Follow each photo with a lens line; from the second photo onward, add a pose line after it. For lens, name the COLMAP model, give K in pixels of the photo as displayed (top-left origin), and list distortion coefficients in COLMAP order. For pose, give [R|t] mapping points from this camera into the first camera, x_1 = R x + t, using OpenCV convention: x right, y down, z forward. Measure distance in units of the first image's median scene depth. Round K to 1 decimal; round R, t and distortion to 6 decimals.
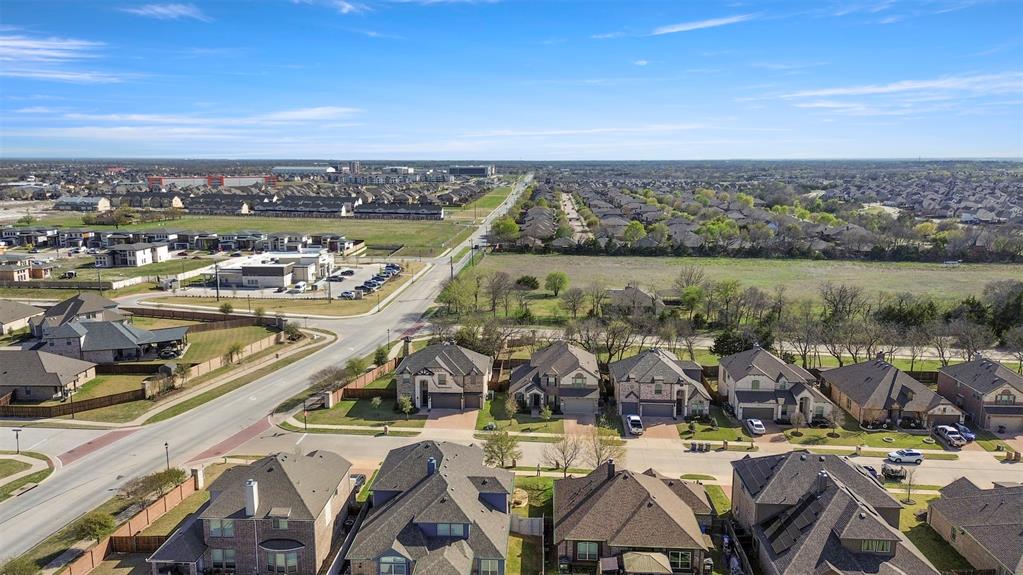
lens RADIAL K [[718.9, 0, 511.5], [0, 718.9, 287.5], [0, 0, 1]] dist [0.067564, -0.068156]
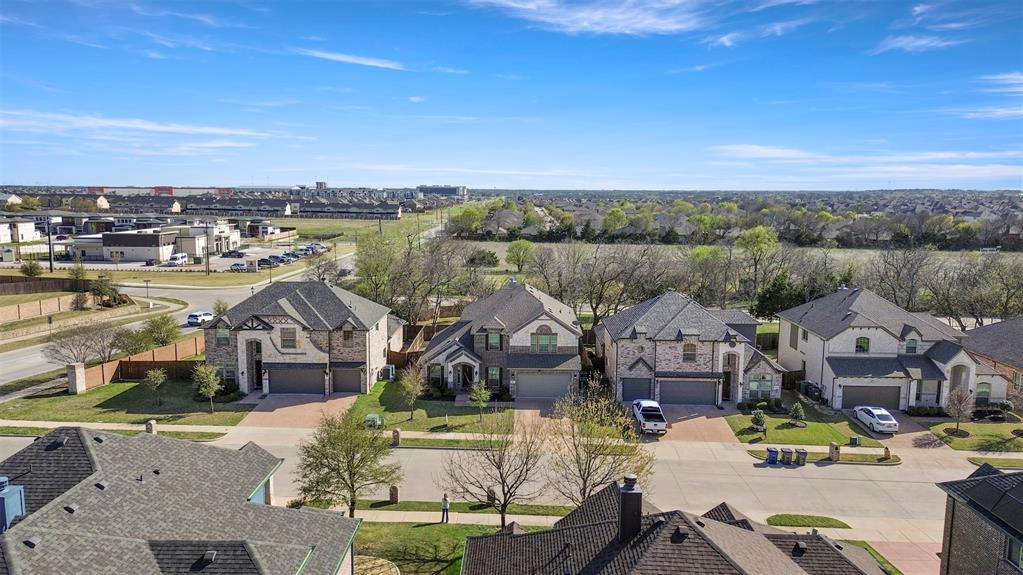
lens RADIAL K [[718.9, 0, 511.5], [0, 718.9, 287.5], [0, 0, 1]] dist [0.067564, -0.068156]
pose [[0.999373, 0.000550, 0.035407, 0.050950], [0.000849, 0.999221, -0.039466, 0.113280], [-0.035401, 0.039471, 0.998593, 0.462325]]
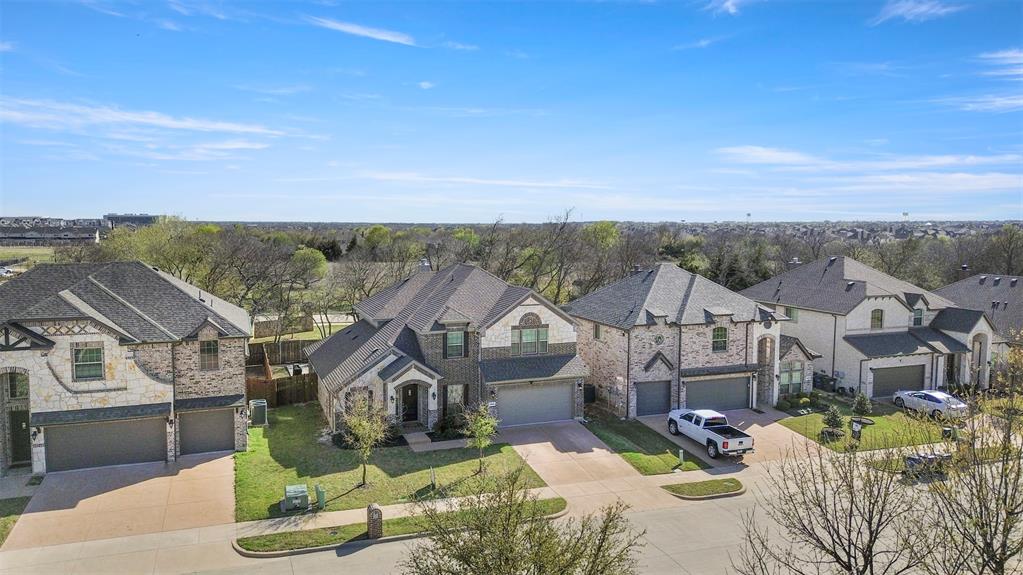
lens RADIAL K [[718.9, 0, 511.5], [0, 718.9, 287.5], [0, 0, 1]] dist [0.067564, -0.068156]
pose [[0.913720, -0.034757, 0.404855, -0.060522], [0.068724, 0.995200, -0.069665, 0.132157], [-0.400491, 0.091477, 0.911723, 0.681535]]
